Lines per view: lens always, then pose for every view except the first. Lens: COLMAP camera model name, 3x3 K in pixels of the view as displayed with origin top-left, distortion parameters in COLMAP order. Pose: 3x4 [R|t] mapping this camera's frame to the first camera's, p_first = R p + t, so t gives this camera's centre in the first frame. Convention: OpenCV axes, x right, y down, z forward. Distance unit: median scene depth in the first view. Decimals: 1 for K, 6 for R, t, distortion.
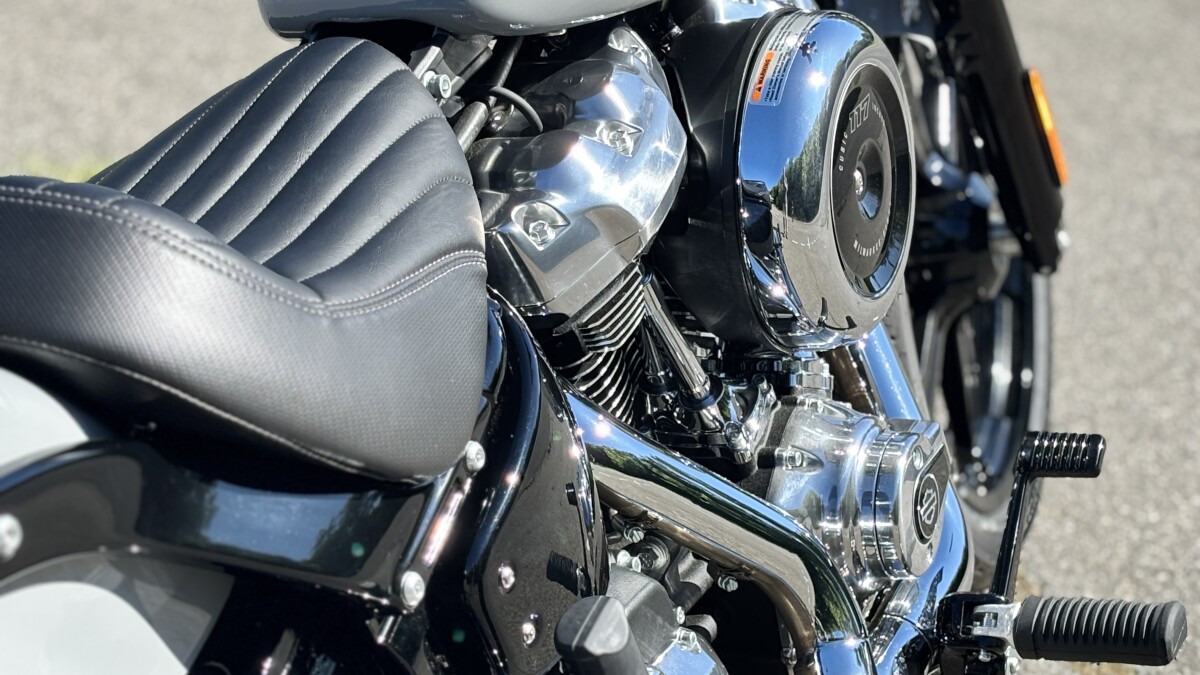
lens RADIAL K [[2686.2, 0, 600.0], [0, 2686.2, 337.5], [0, 0, 1]] dist [0.216965, -0.388634]
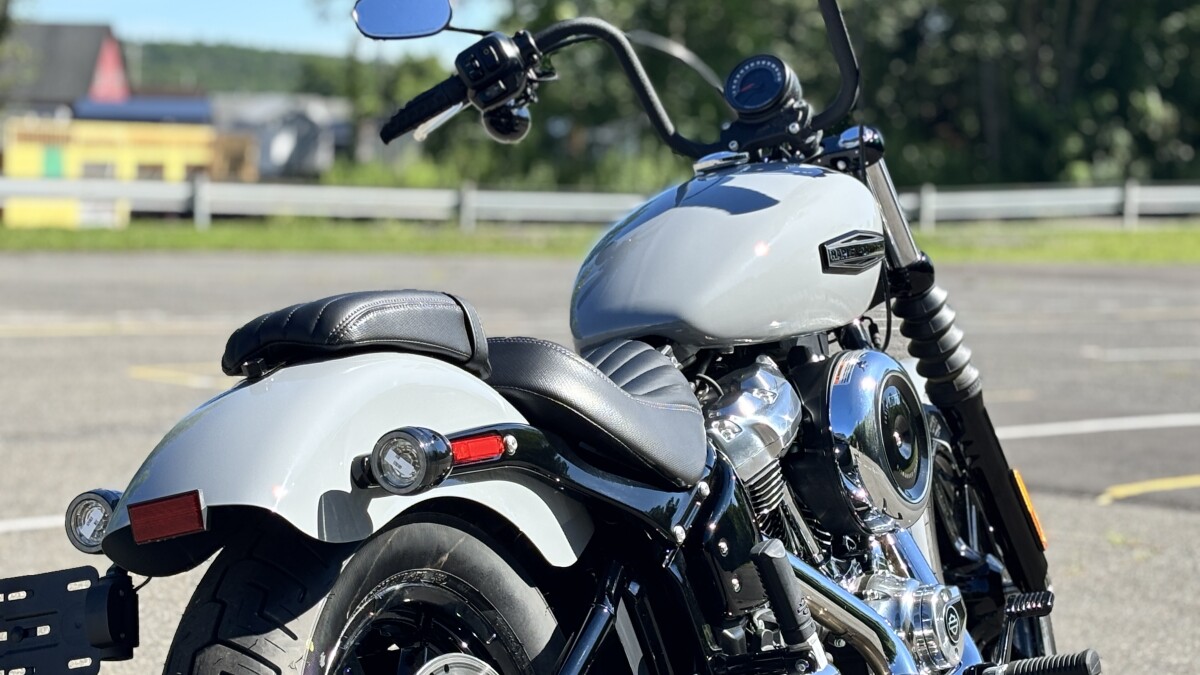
lens RADIAL K [[2686.2, 0, 600.0], [0, 2686.2, 337.5], [0, 0, 1]] dist [0.216965, -0.388634]
pose [[0.998169, -0.050461, -0.033361, -0.040865], [0.036169, 0.939916, -0.339486, 0.490218], [0.048488, 0.337657, 0.940019, -0.750340]]
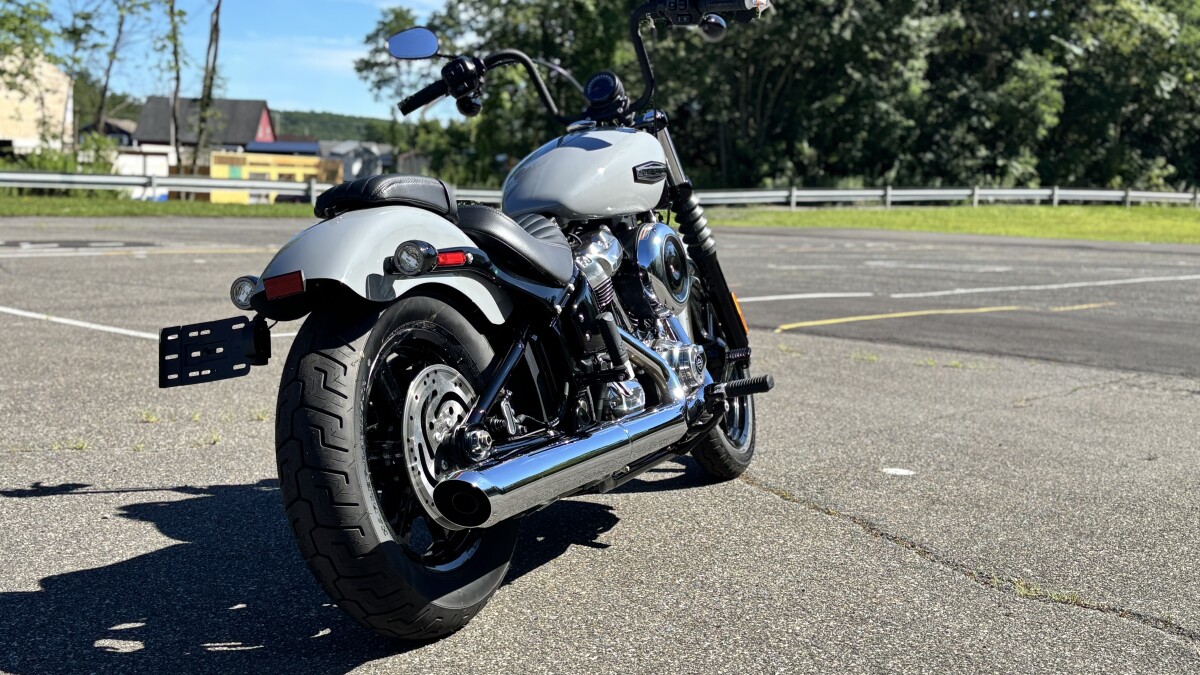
lens RADIAL K [[1378.5, 0, 600.0], [0, 1378.5, 337.5], [0, 0, 1]] dist [0.165378, -0.019249]
pose [[0.998689, -0.047196, 0.019808, -0.038411], [0.050915, 0.955663, -0.290029, 0.546953], [-0.005242, 0.290657, 0.956813, -0.702206]]
